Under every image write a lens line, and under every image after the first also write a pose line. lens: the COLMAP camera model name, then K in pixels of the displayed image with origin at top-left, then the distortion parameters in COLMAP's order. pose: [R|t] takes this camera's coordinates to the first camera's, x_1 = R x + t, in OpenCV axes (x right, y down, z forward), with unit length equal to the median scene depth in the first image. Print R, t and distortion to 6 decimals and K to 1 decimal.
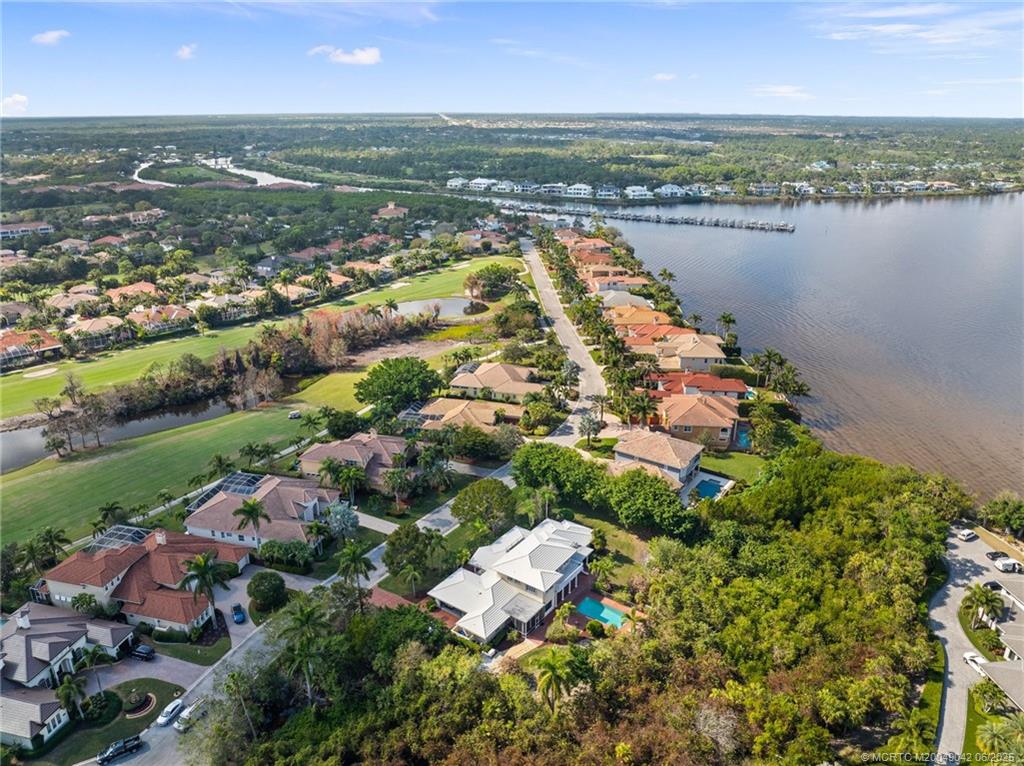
lens RADIAL K [[710.7, 0, 512.0], [0, 710.7, 383.0], [0, 0, 1]] dist [-0.040910, 0.001704]
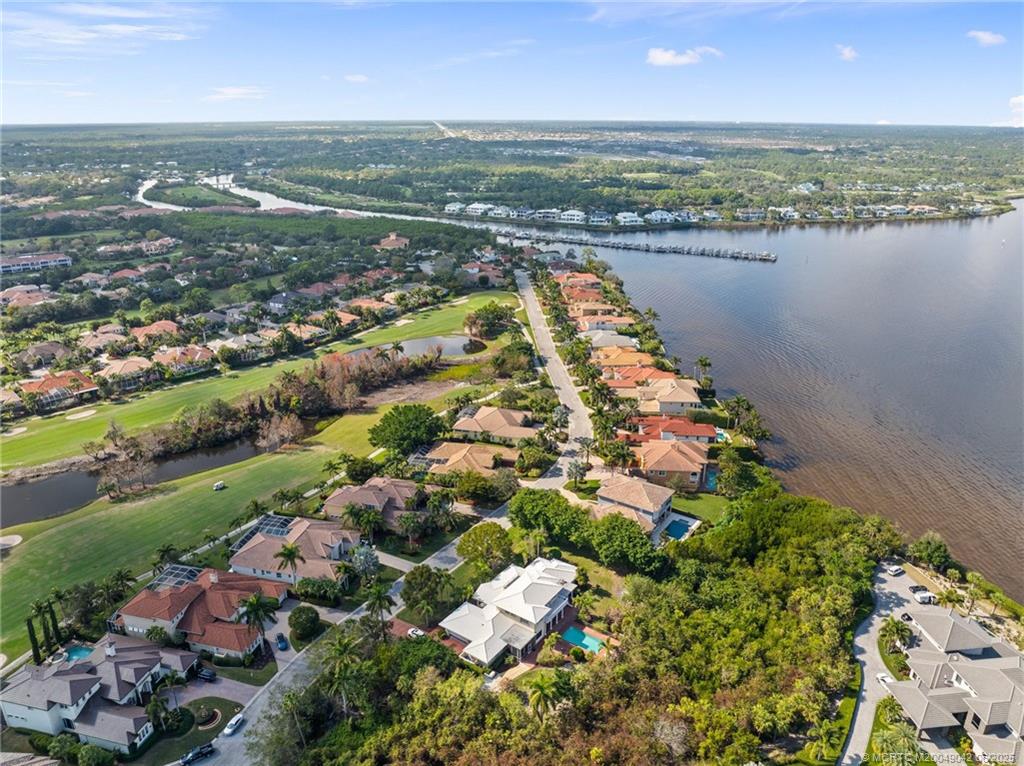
lens RADIAL K [[710.1, 0, 512.0], [0, 710.1, 383.0], [0, 0, 1]] dist [-0.030176, -0.022902]
pose [[0.999982, -0.000695, 0.005994, -0.001192], [0.000748, 0.999961, -0.008851, -0.074849], [-0.005987, 0.008855, 0.999943, -0.151886]]
